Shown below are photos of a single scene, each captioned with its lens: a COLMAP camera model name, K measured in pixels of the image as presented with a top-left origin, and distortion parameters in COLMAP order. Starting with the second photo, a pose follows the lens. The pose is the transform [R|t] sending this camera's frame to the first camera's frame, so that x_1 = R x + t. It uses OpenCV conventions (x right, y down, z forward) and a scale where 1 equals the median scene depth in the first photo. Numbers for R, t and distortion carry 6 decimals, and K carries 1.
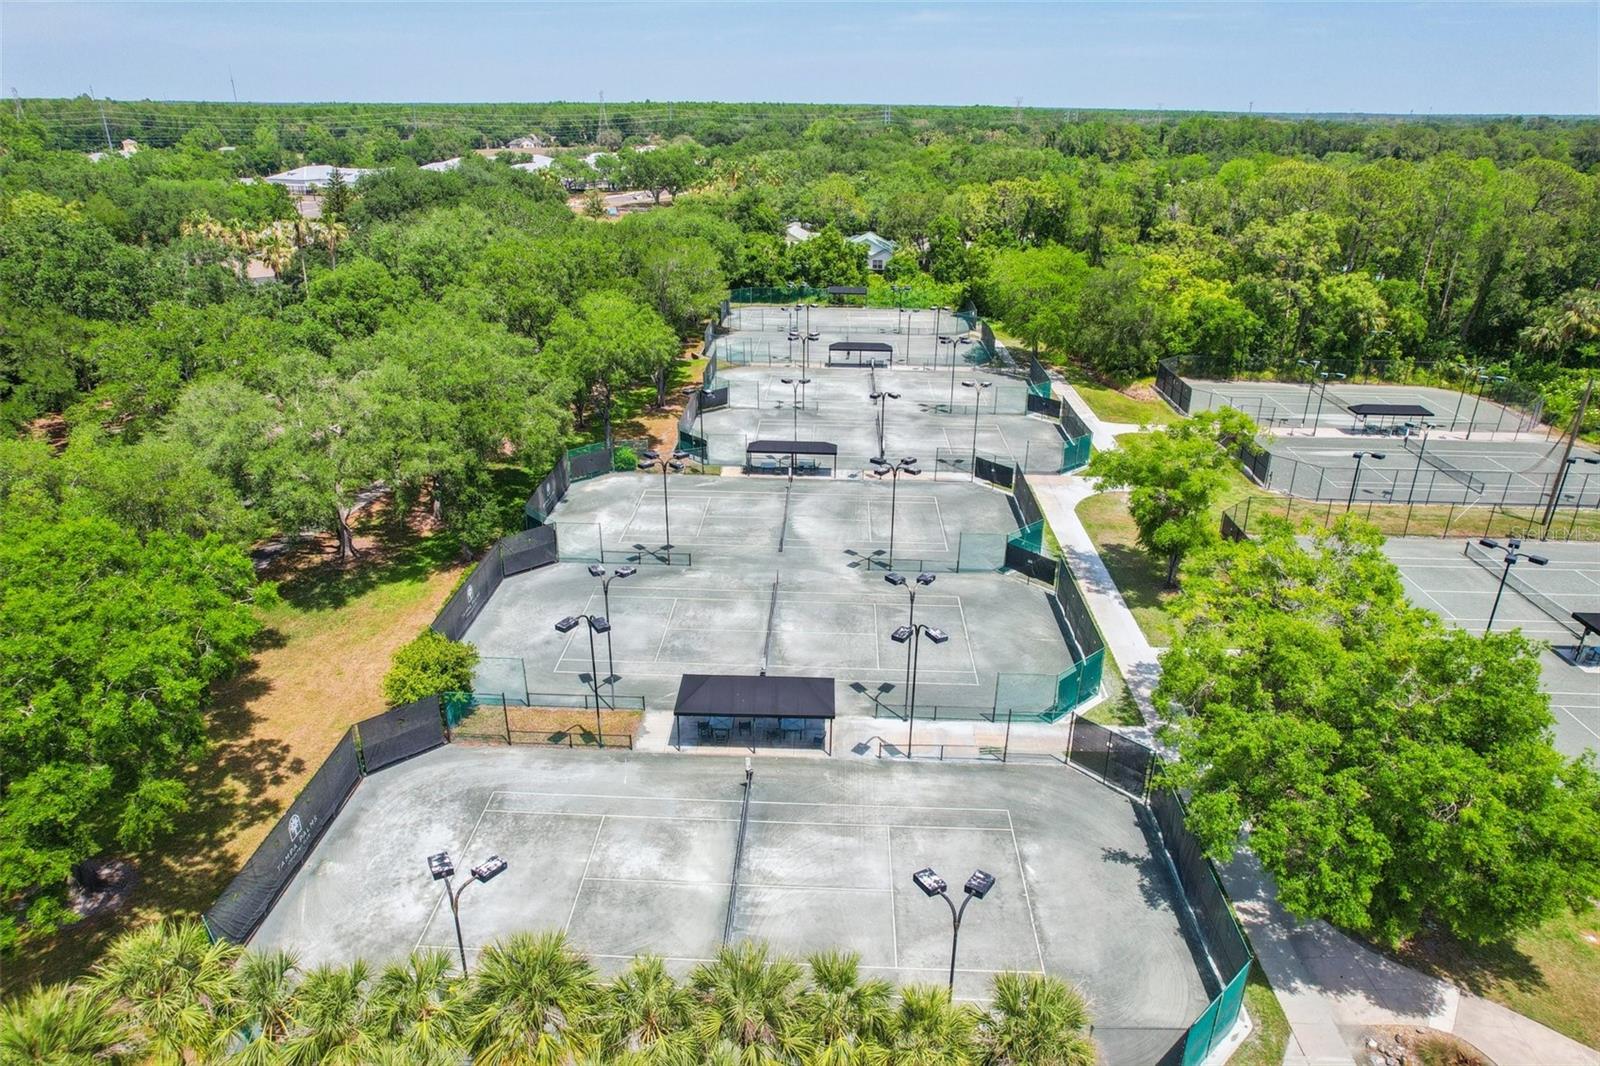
lens RADIAL K [[1031.0, 0, 799.2], [0, 1031.0, 546.8], [0, 0, 1]] dist [-0.092583, 0.091343]
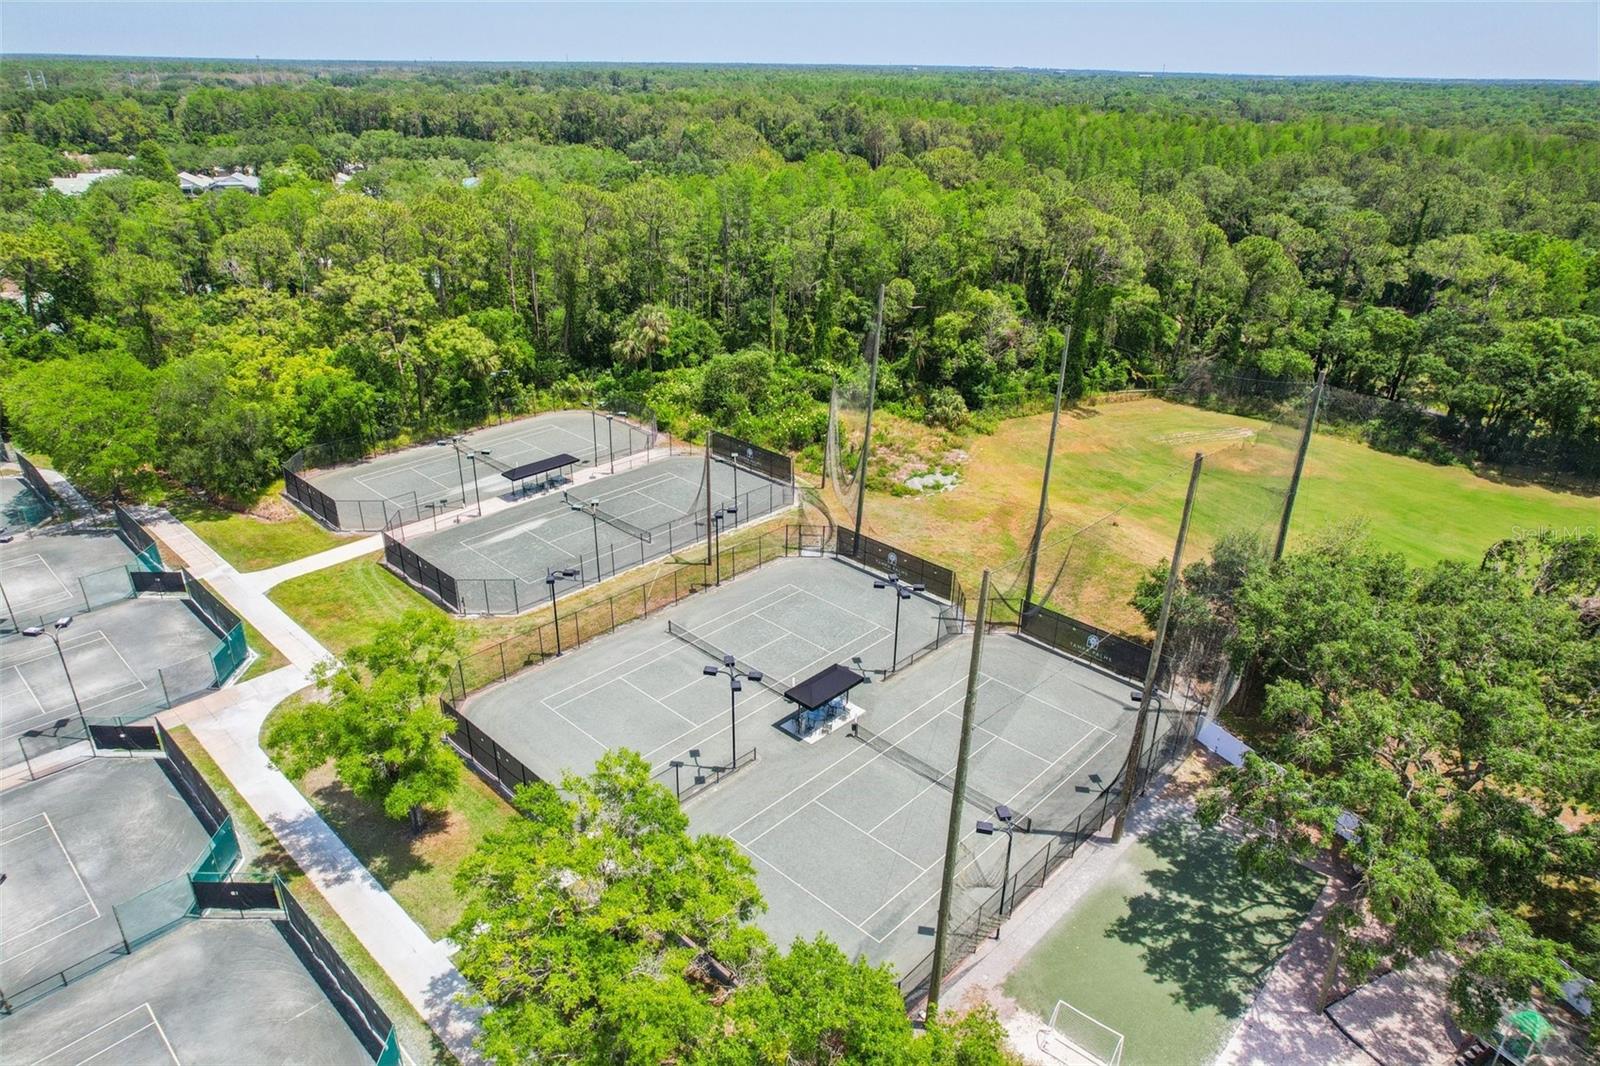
lens RADIAL K [[1031.0, 0, 799.2], [0, 1031.0, 546.8], [0, 0, 1]] dist [-0.092583, 0.091343]
pose [[0.666379, -0.320679, 0.673130, 0.052222], [0.290623, 0.943096, 0.161582, -0.131448], [-0.686642, 0.087952, 0.721656, 0.103847]]
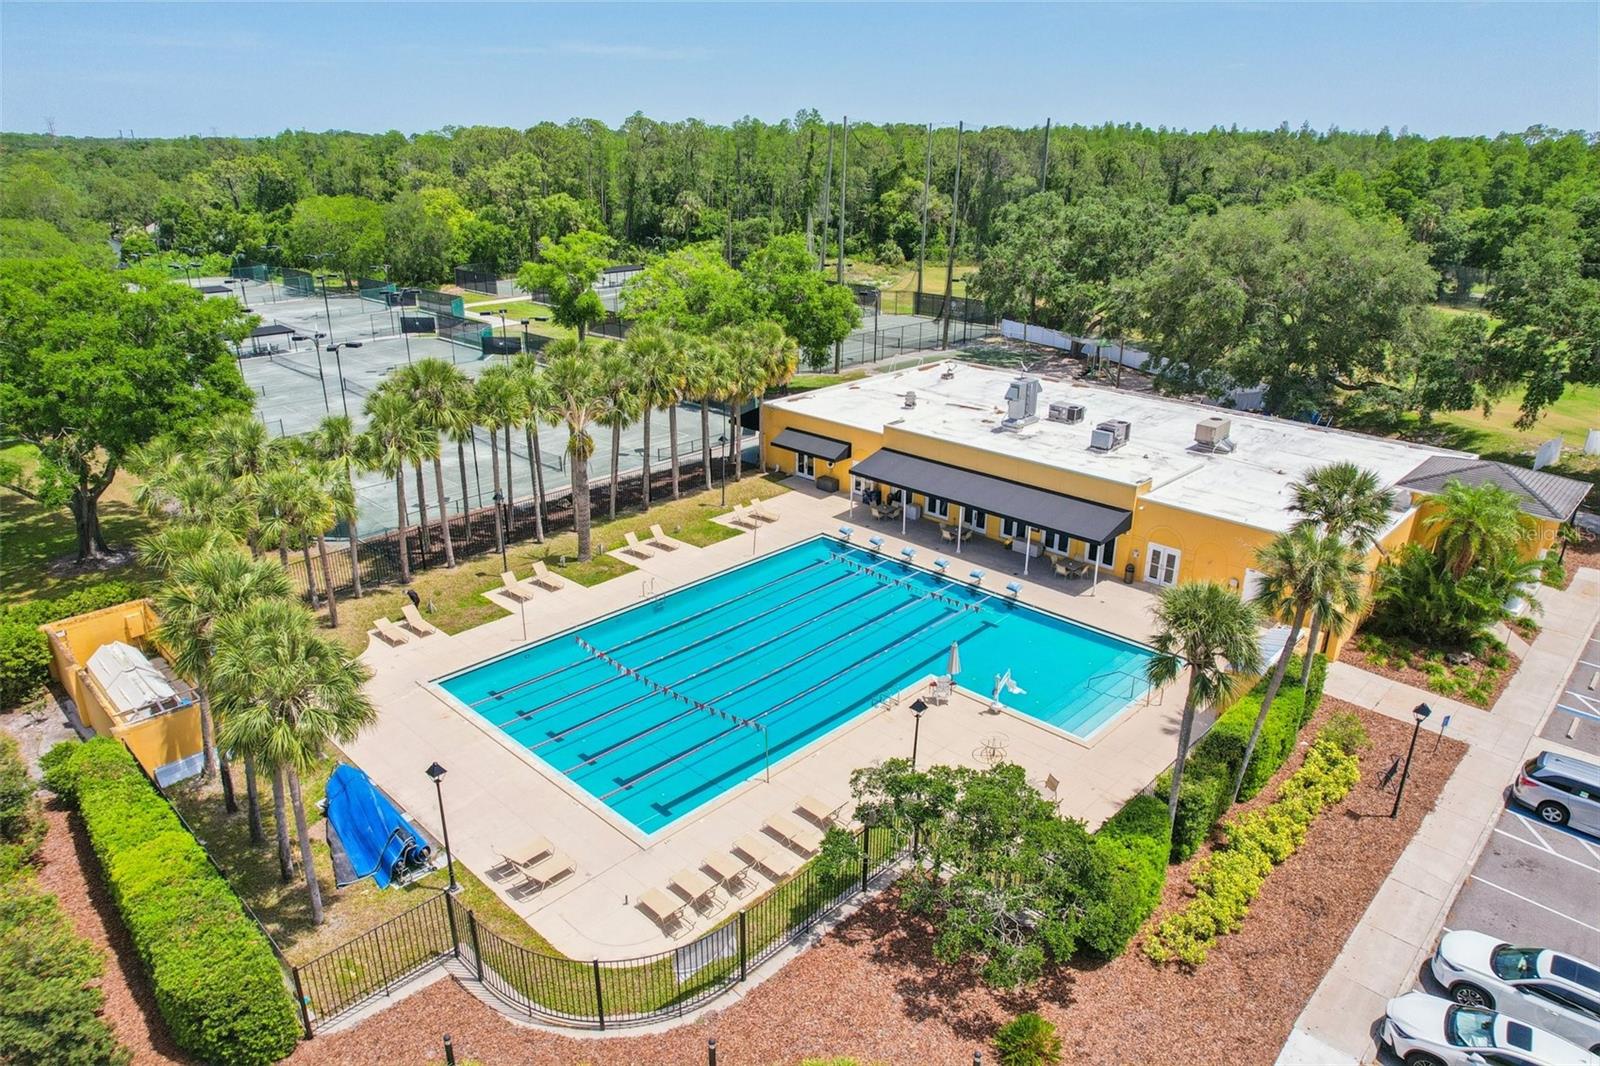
lens RADIAL K [[1031.0, 0, 799.2], [0, 1031.0, 546.8], [0, 0, 1]] dist [-0.092583, 0.091343]
pose [[0.671139, -0.281418, 0.685840, -0.353311], [0.299307, 0.949253, 0.096611, 0.167777], [-0.678224, 0.140437, 0.721311, -0.200375]]
